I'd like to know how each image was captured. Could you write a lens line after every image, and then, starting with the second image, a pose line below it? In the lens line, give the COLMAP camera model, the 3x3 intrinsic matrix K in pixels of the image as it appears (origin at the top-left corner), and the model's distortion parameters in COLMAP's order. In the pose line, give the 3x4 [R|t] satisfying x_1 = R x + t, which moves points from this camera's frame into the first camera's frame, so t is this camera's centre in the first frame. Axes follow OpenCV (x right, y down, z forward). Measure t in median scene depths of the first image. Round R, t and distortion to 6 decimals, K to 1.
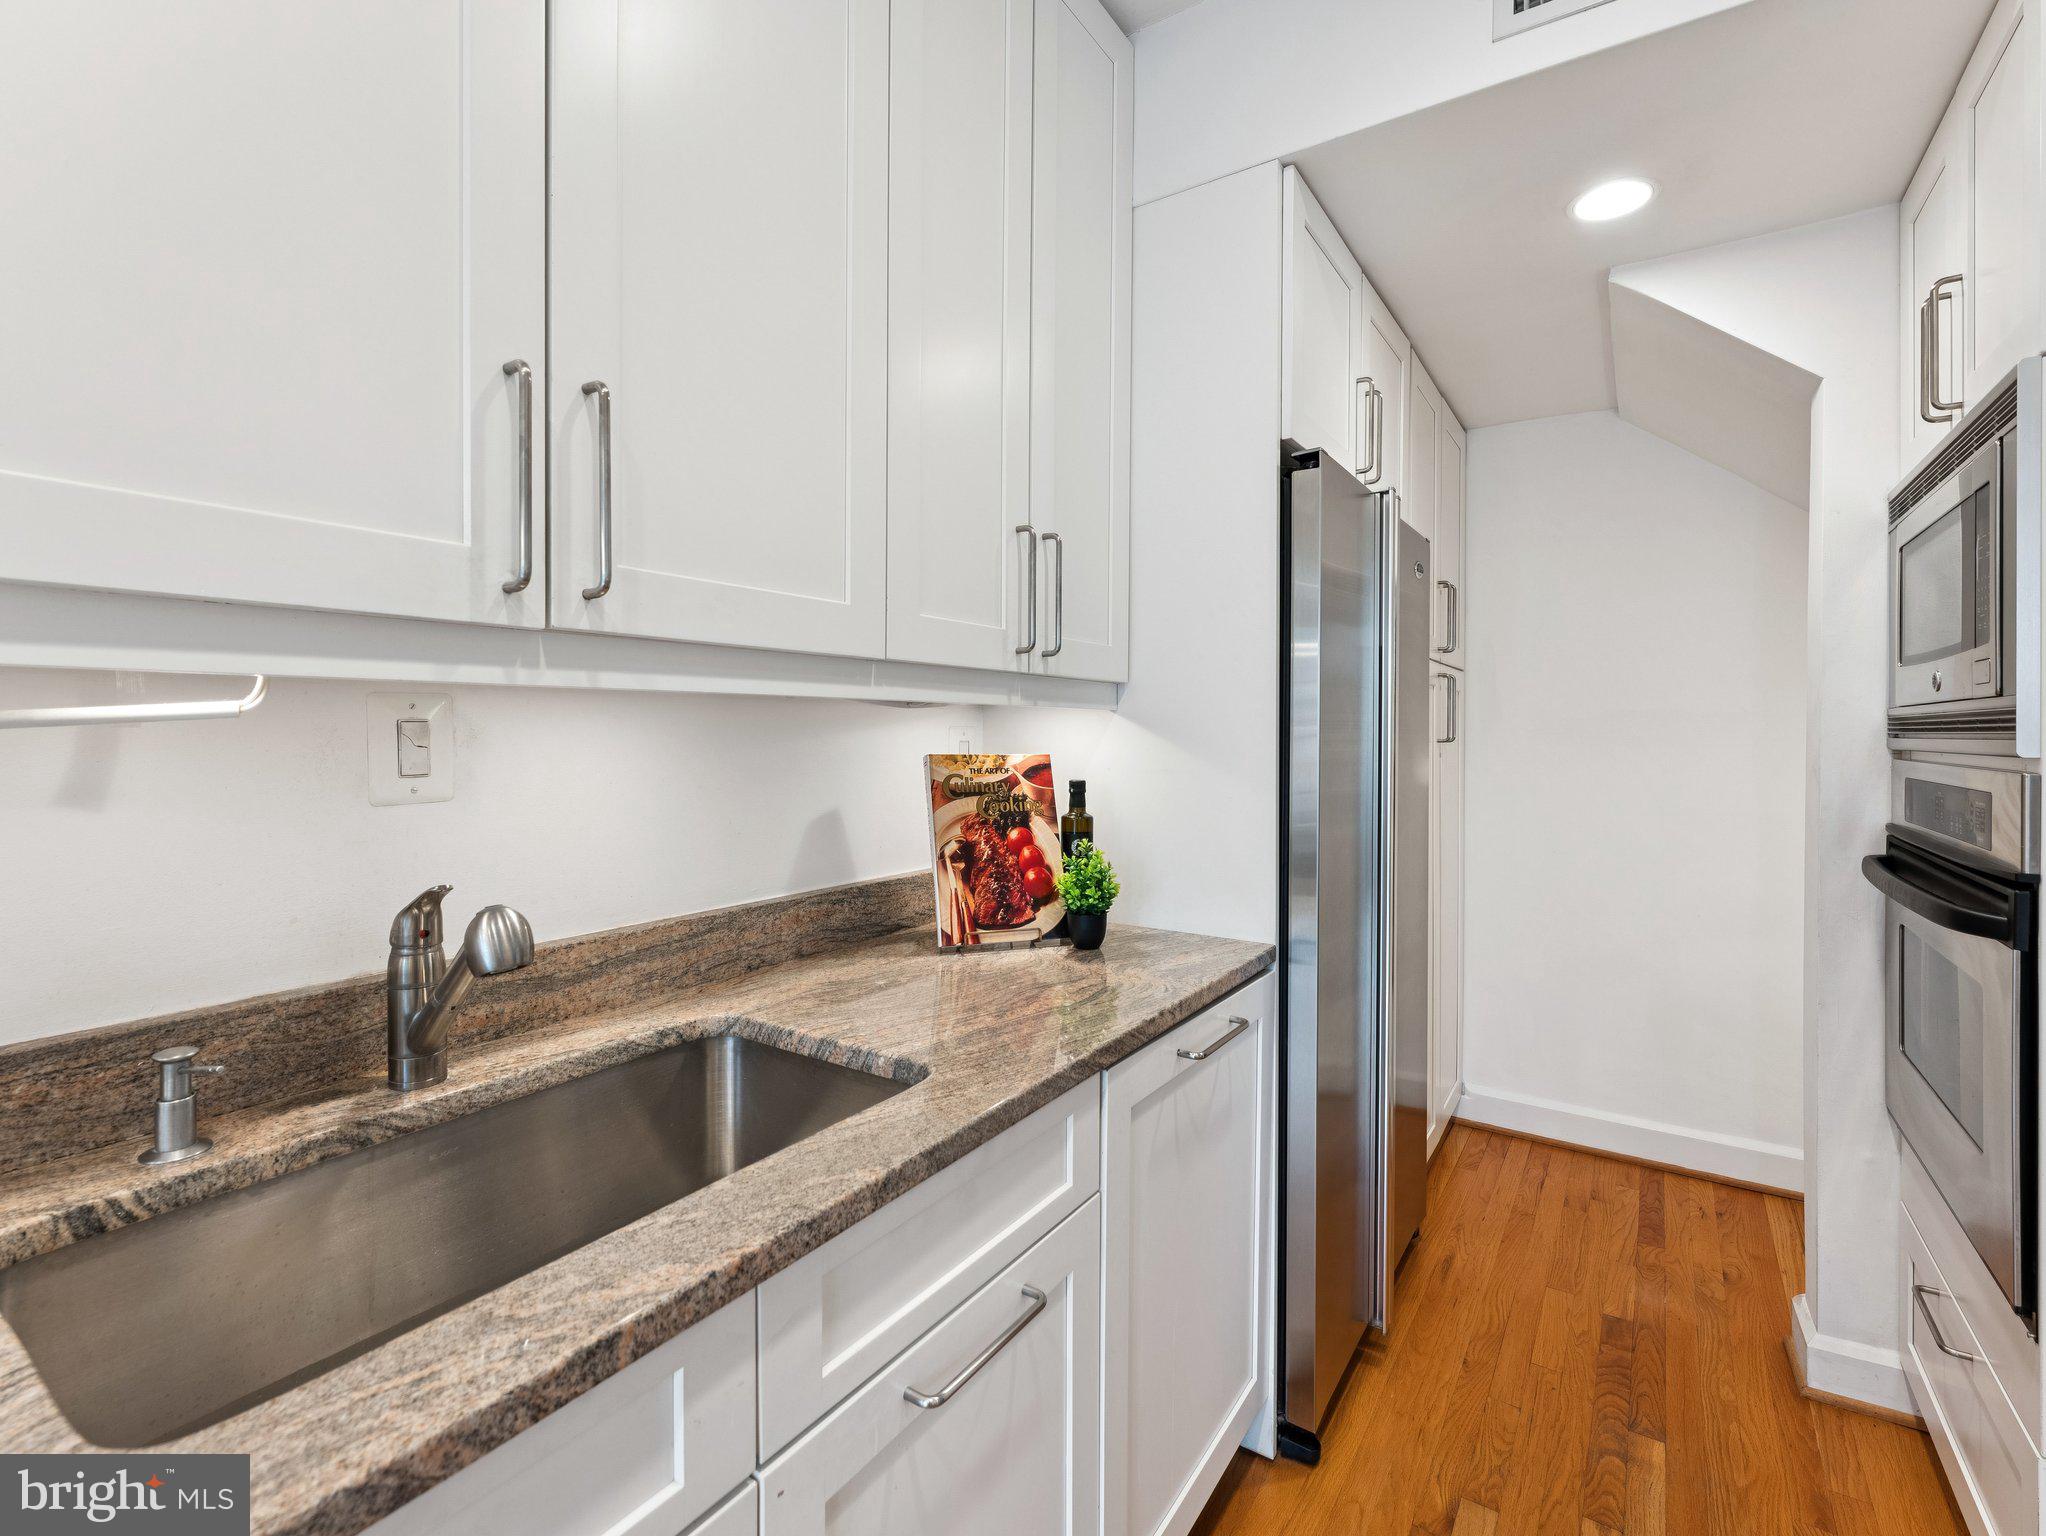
lens RADIAL K [[945.6, 0, 1021.1], [0, 945.6, 740.3], [0, 0, 1]] dist [0.003741, -0.000755]
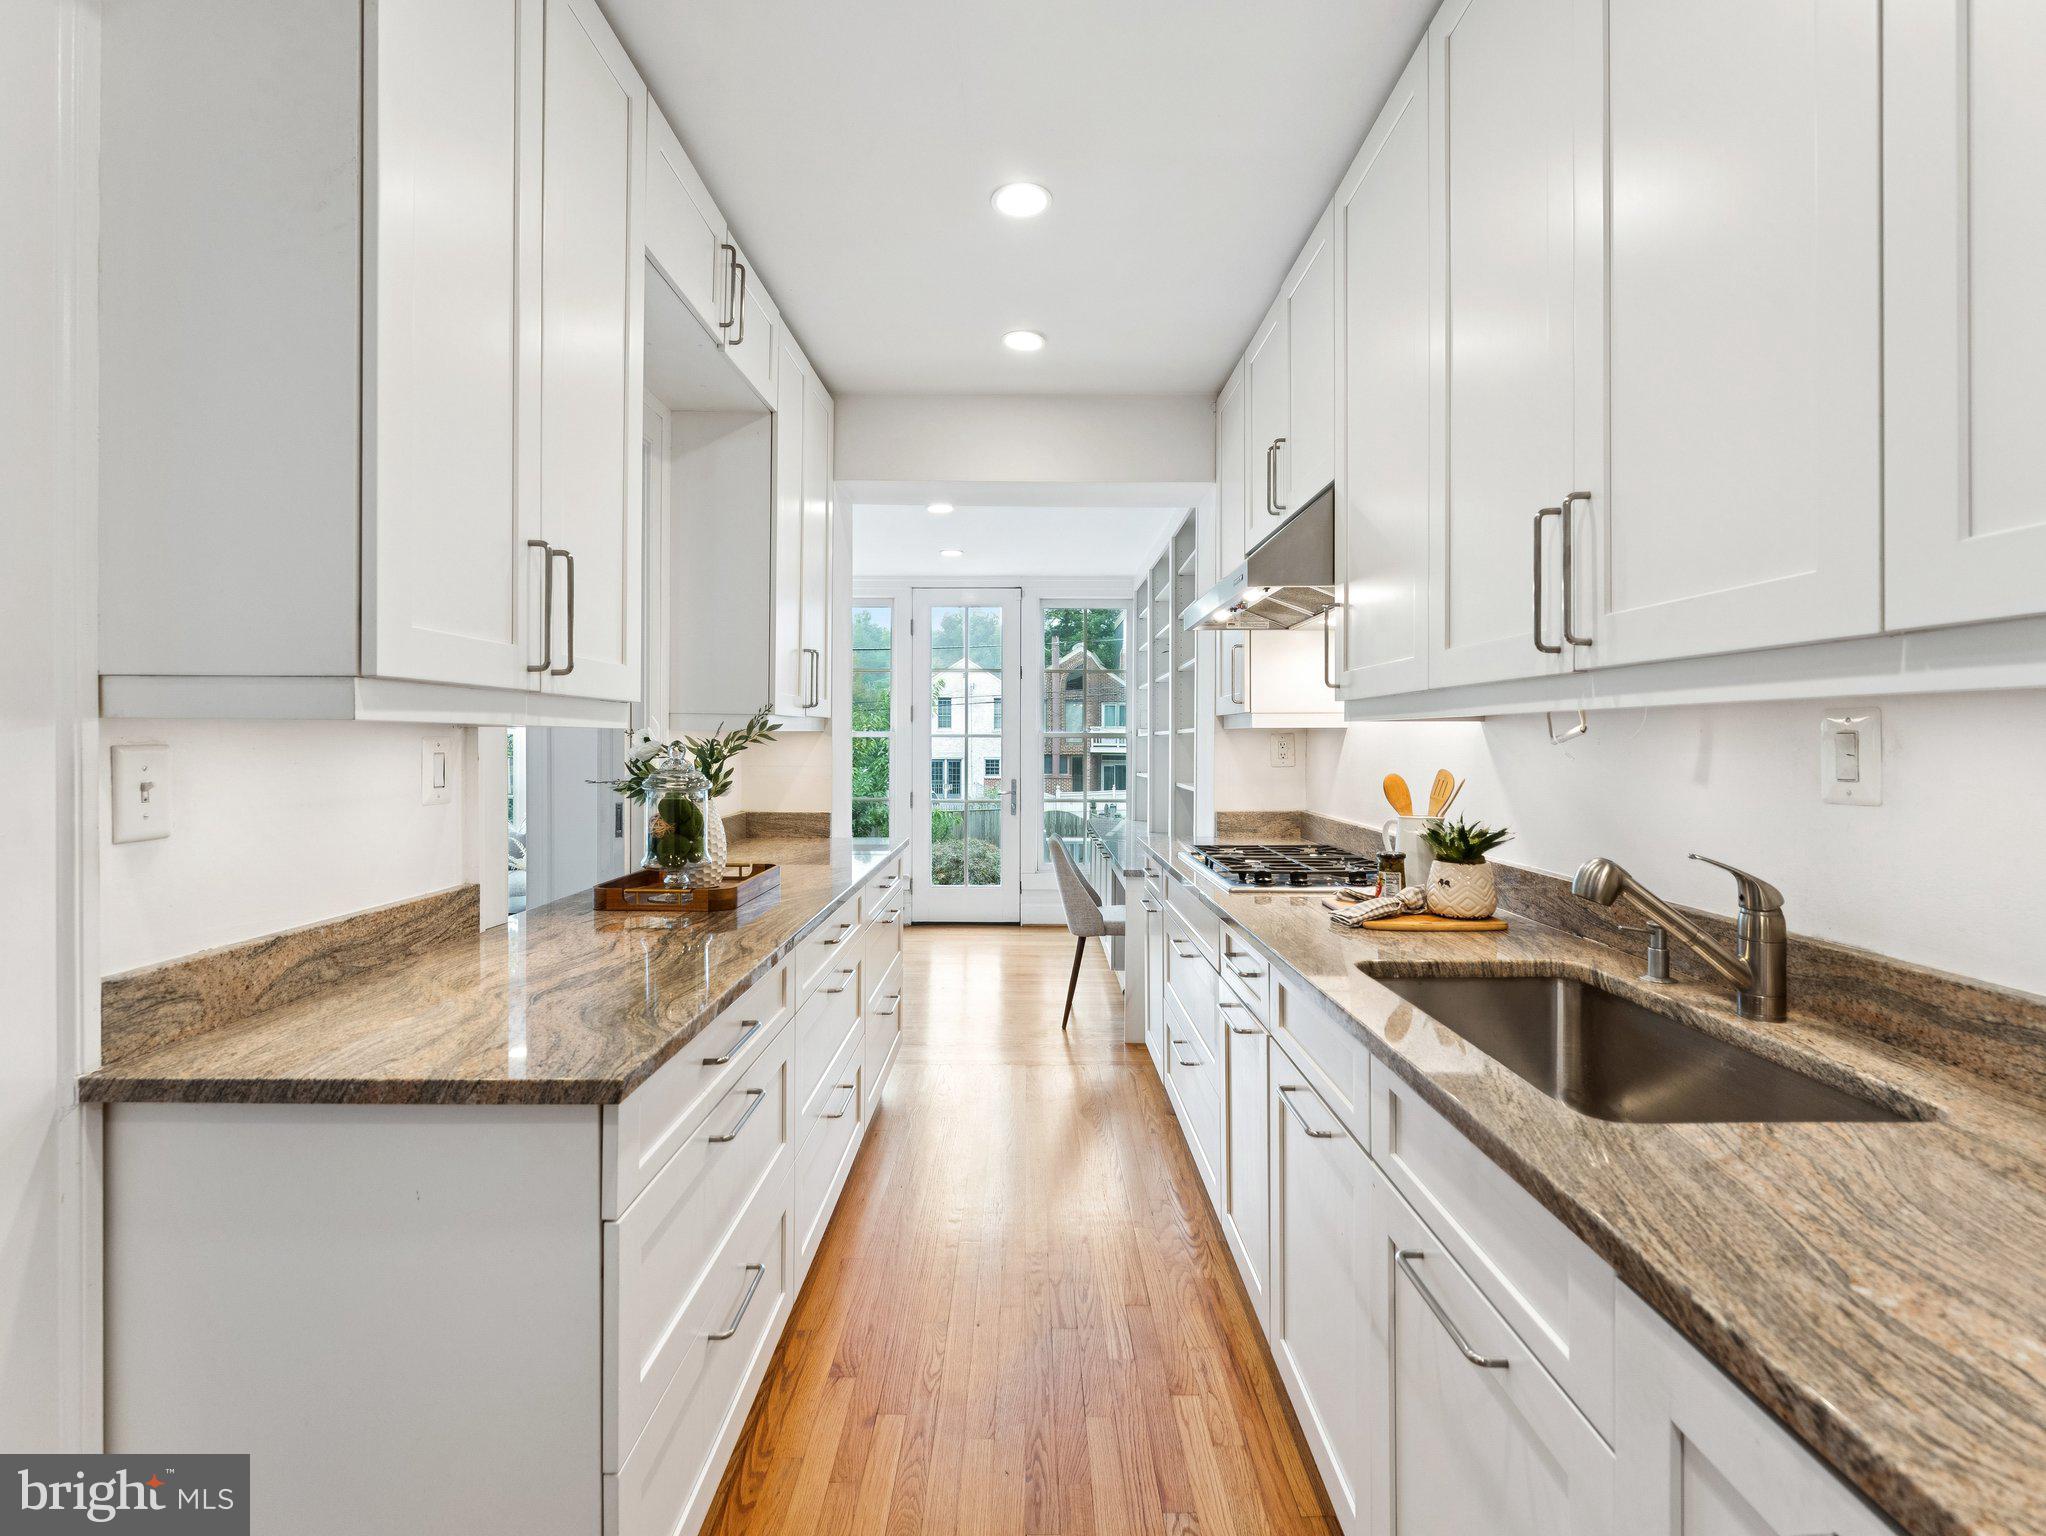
lens RADIAL K [[945.6, 0, 1024.1], [0, 945.6, 749.1], [0, 0, 1]] dist [0.003741, -0.000755]
pose [[-0.827045, 0.005207, -0.562111, 0.563865], [-0.004765, 0.999856, 0.016274, -0.009632], [0.562115, 0.016138, -0.826901, 0.943722]]
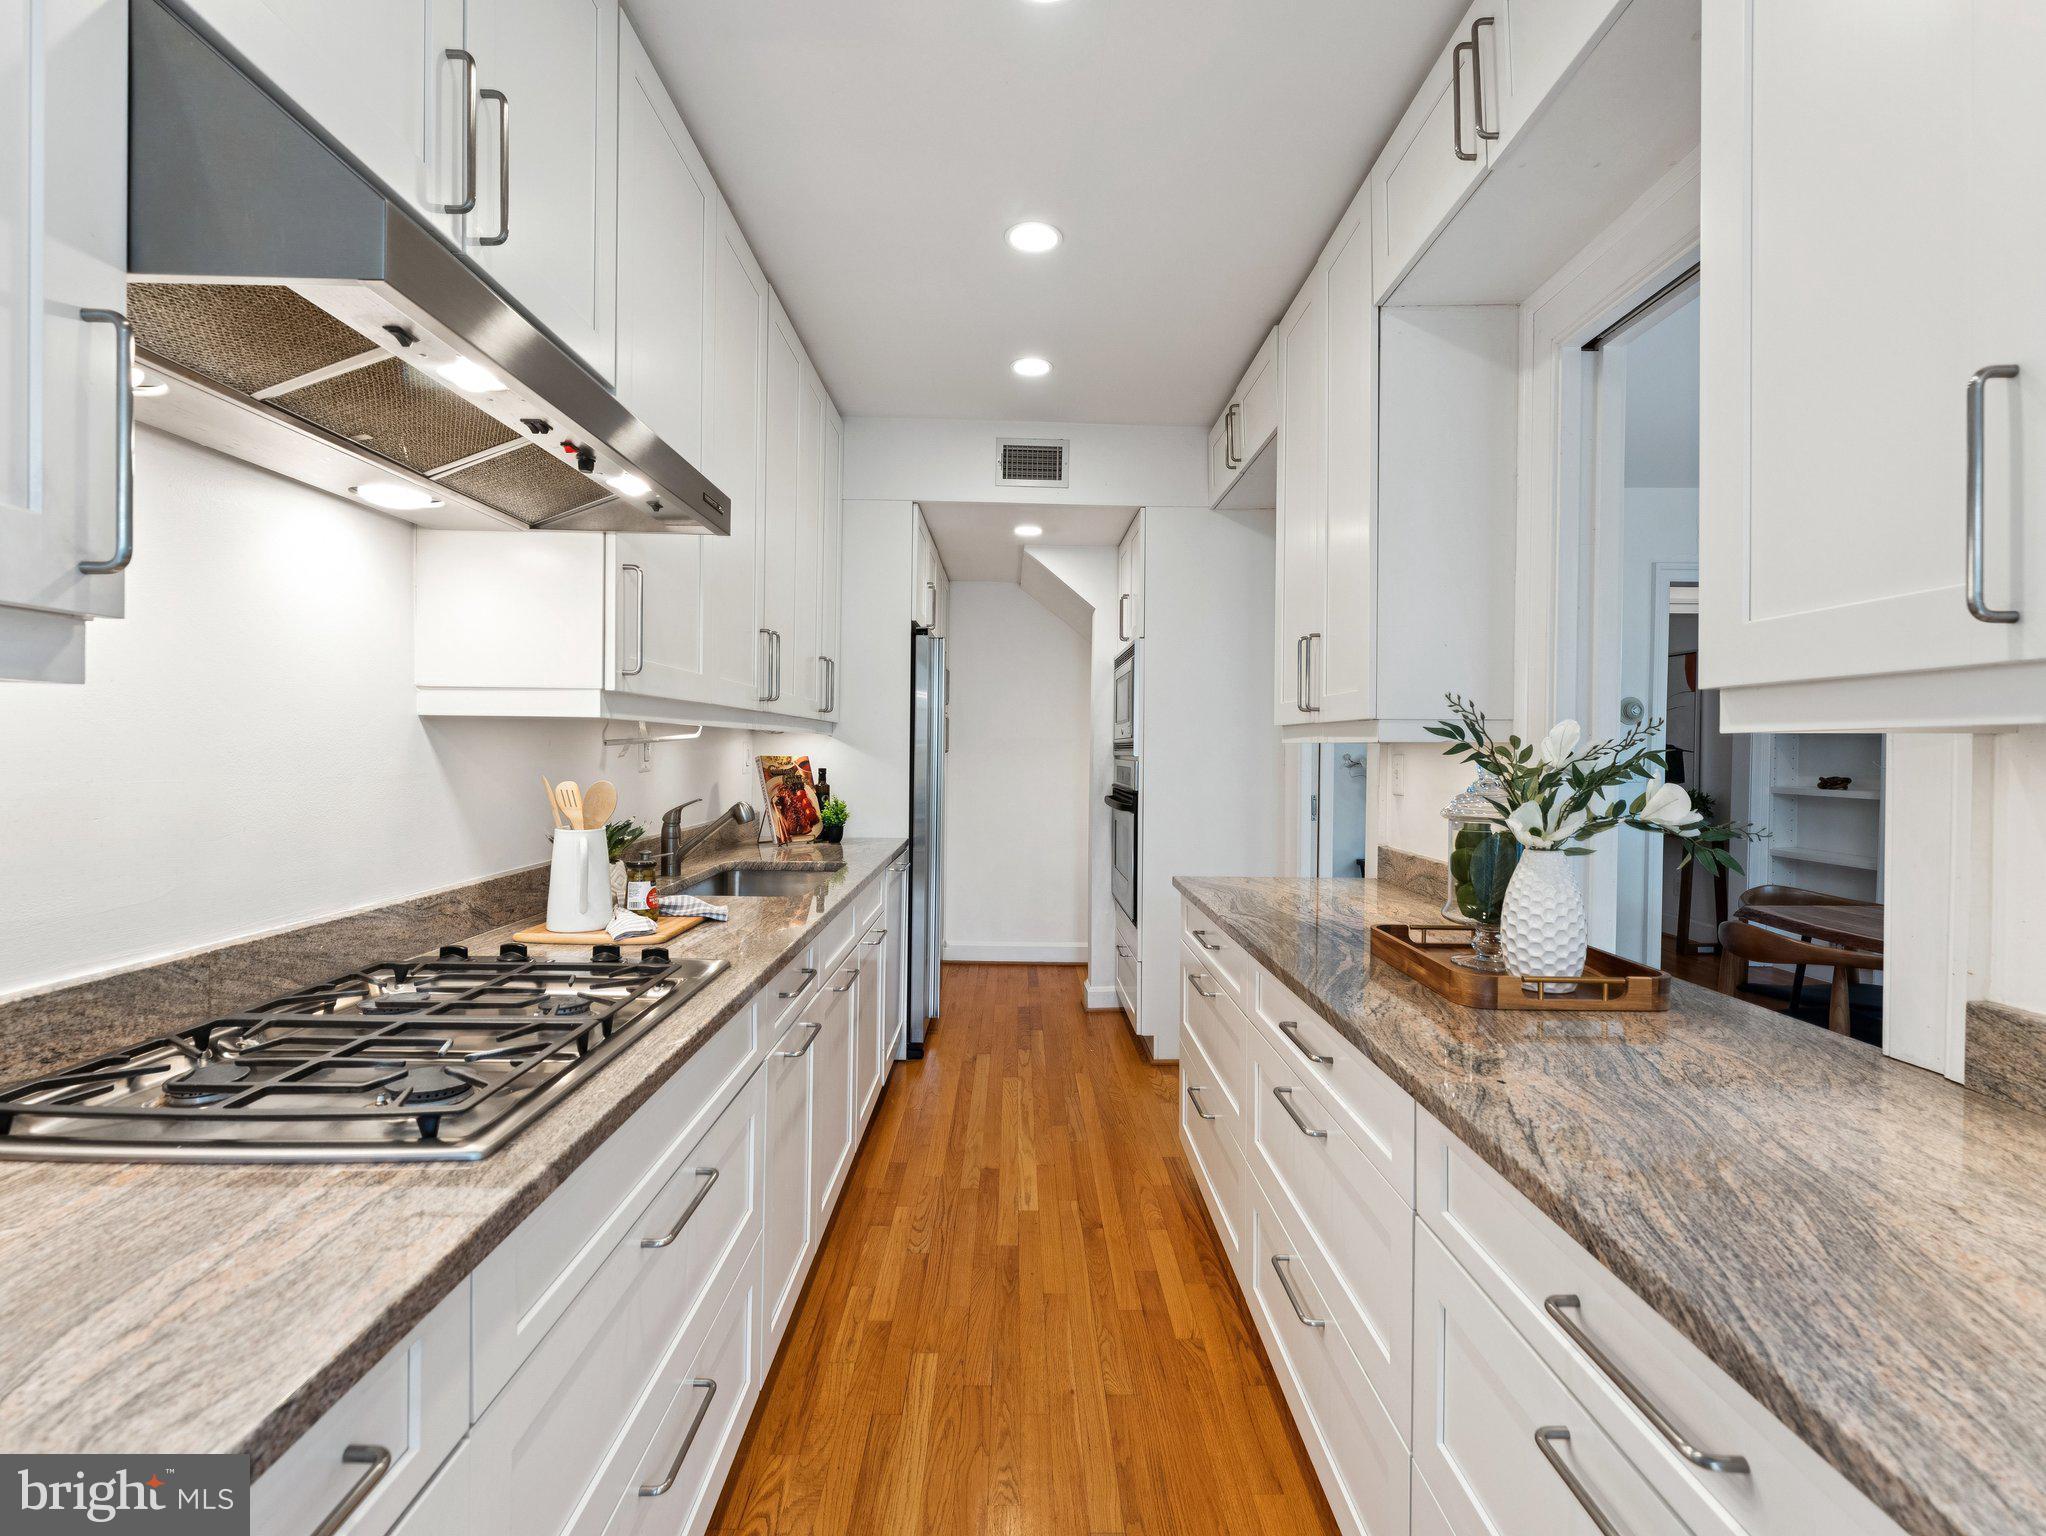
lens RADIAL K [[945.6, 0, 1023.8], [0, 945.6, 754.4], [0, 0, 1]] dist [0.003741, -0.000755]
pose [[0.823463, 0.003967, 0.567357, -0.813946], [-0.005052, 0.999987, 0.000340, 0.008671], [-0.567348, -0.003146, 0.823472, -1.068454]]
